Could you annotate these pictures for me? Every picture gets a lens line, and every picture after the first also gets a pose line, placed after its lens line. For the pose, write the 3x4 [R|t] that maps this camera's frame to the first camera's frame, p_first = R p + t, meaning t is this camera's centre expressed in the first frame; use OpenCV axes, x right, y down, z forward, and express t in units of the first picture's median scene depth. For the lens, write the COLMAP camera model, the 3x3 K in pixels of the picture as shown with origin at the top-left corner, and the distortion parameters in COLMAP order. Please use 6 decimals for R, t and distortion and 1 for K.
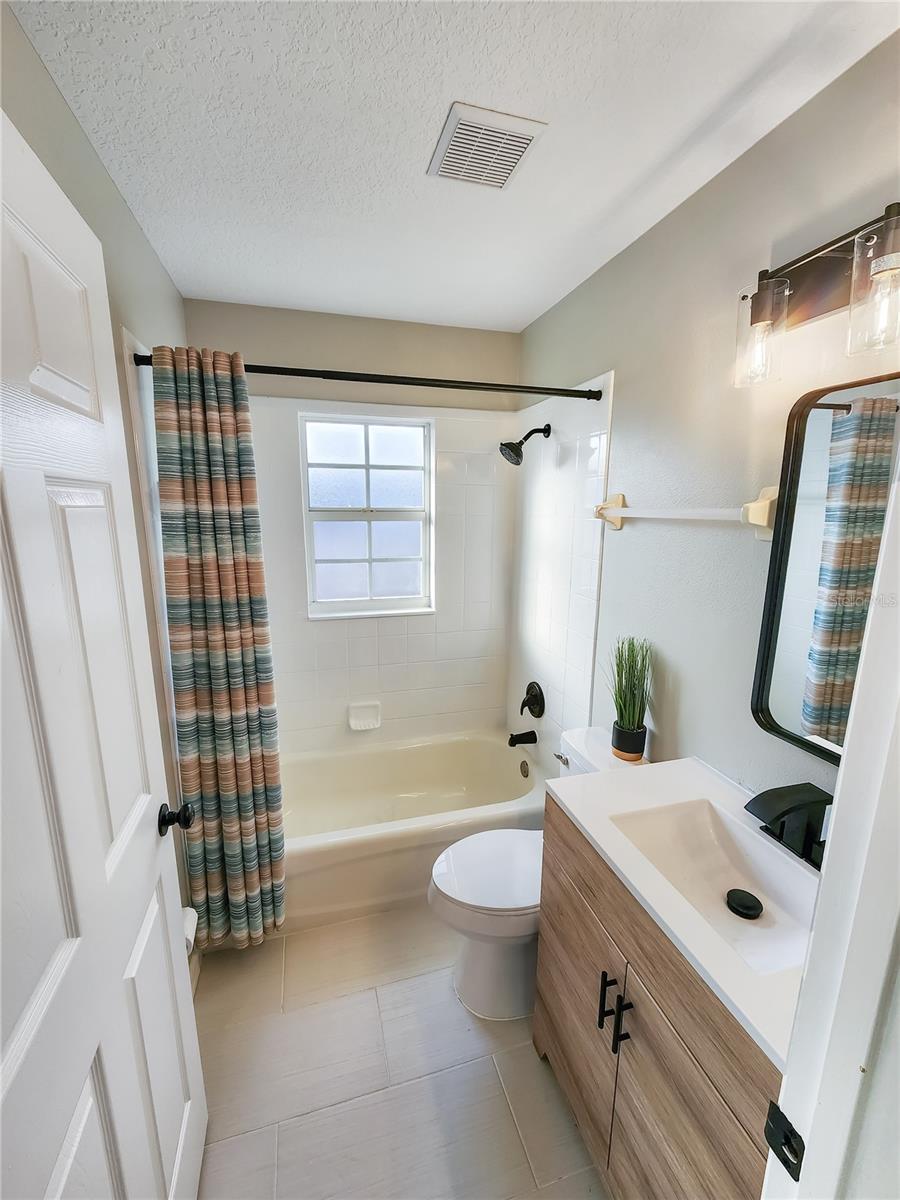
lens RADIAL K [[482.7, 0, 446.0], [0, 482.7, 604.9], [0, 0, 1]] dist [-0.001540, -0.000714]
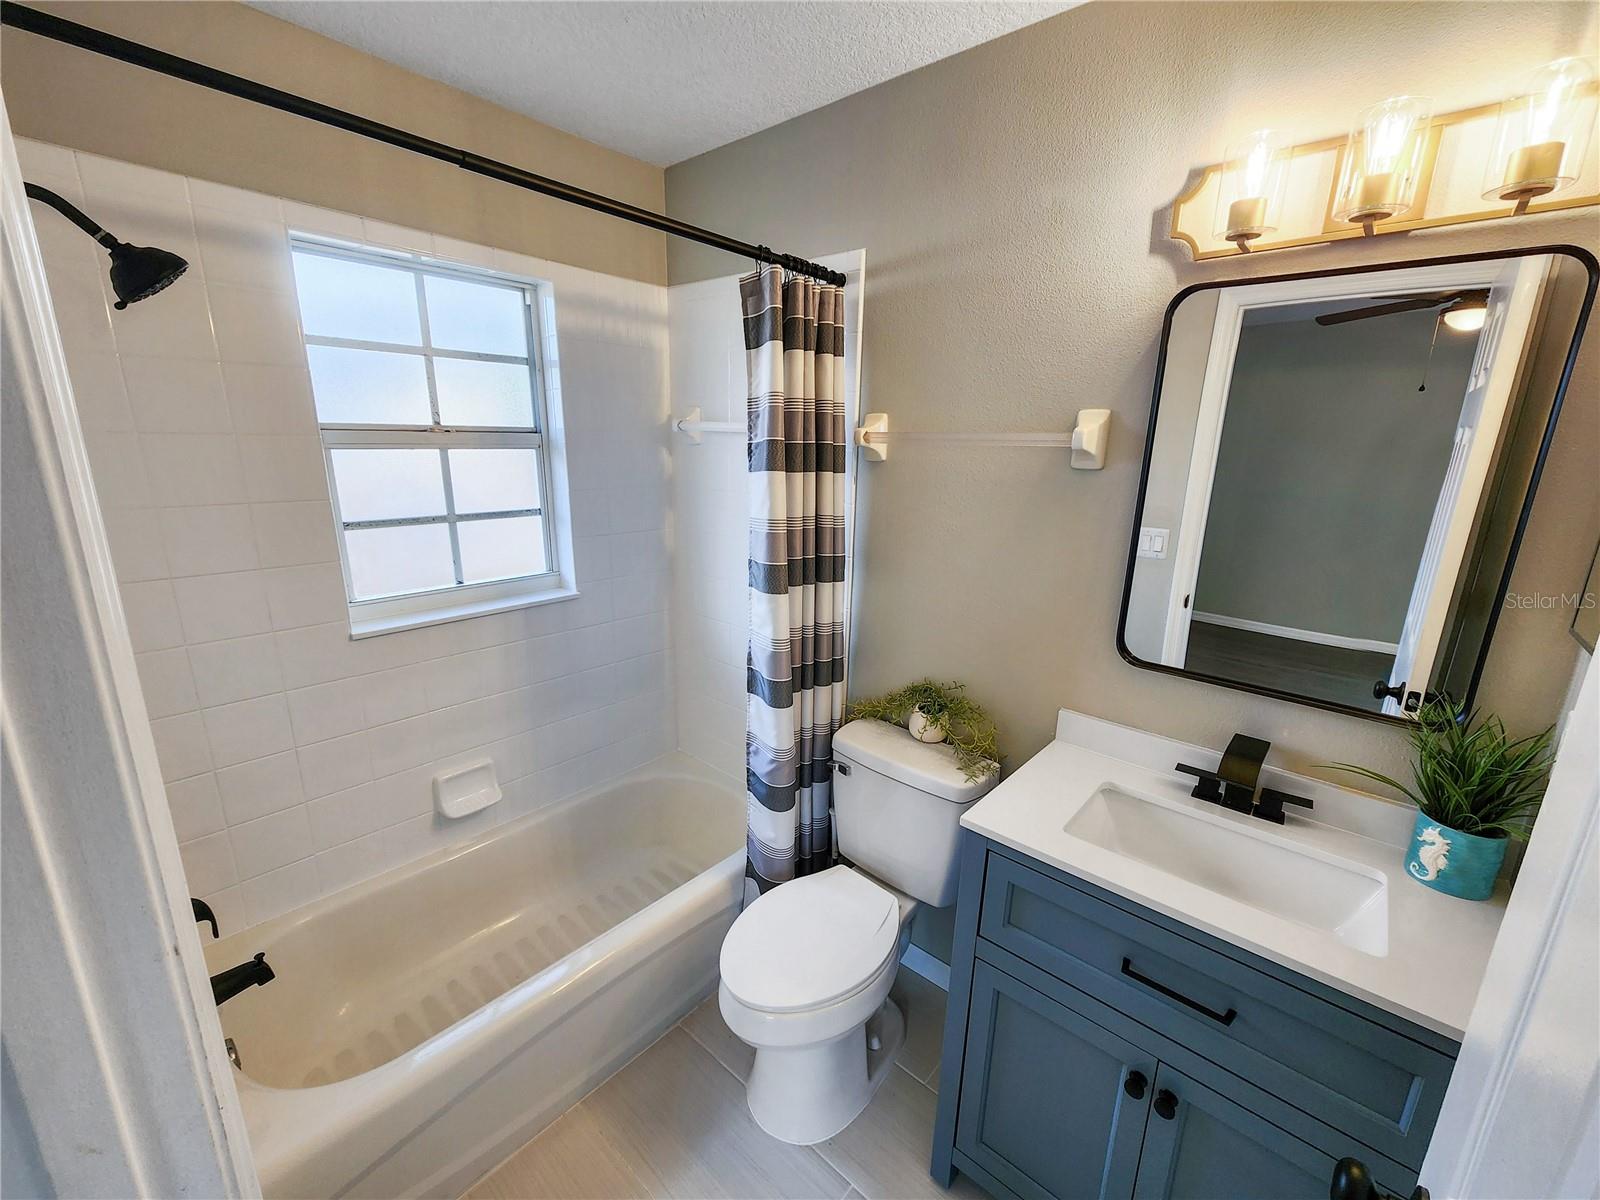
lens RADIAL K [[643.7, 0, 805.4], [0, 643.7, 593.6], [0, 0, 1]] dist [-0.001540, -0.000714]
pose [[0.827518, -0.118854, 0.548714, -0.241092], [0.093625, 0.992864, 0.073863, -0.021556], [-0.553578, -0.009750, 0.832740, 0.140364]]
